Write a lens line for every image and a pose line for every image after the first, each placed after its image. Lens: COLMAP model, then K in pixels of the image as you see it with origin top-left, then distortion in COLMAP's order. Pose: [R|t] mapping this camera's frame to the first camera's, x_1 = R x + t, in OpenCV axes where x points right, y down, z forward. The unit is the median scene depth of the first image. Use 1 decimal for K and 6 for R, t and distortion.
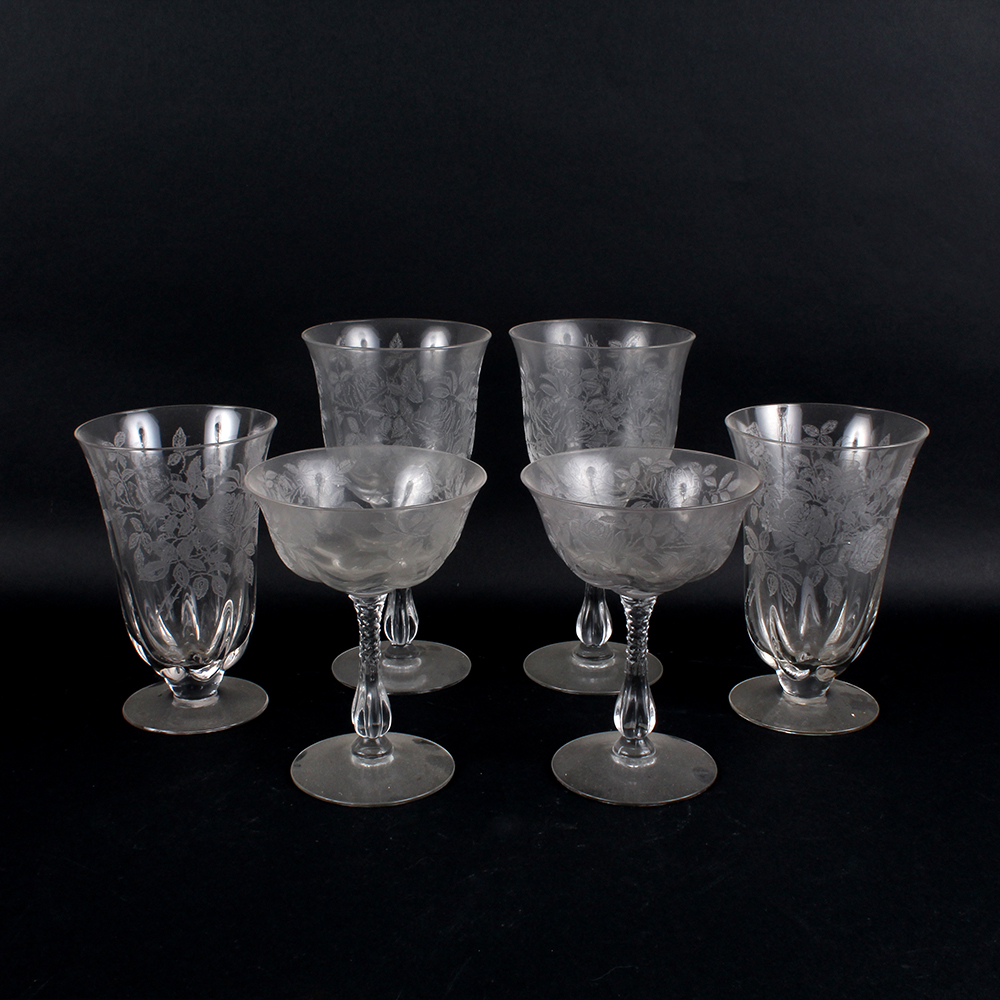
lens RADIAL K [[742.7, 0, 499.7], [0, 742.7, 500.0], [0, 0, 1]] dist [0.010219, -0.002926]
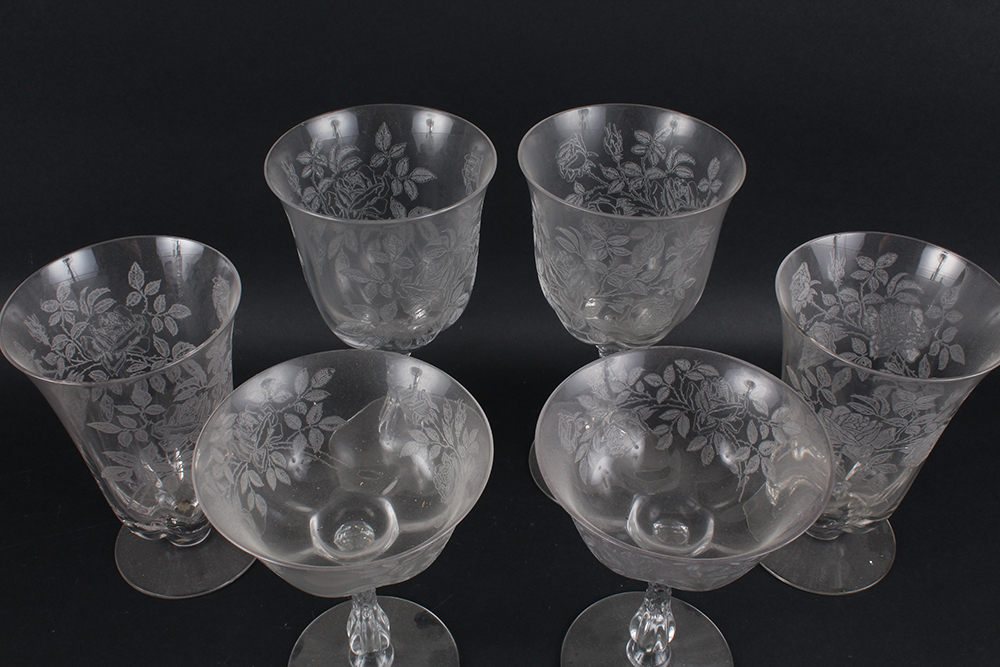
lens RADIAL K [[686.8, 0, 500.2], [0, 686.8, 333.8], [0, 0, 1]] dist [-0.008015, 0.003908]
pose [[0.999998, 0.001972, 0.000422, -0.006855], [-0.002012, 0.962577, 0.271001, -0.230890], [0.000128, -0.271001, 0.962579, 0.210847]]
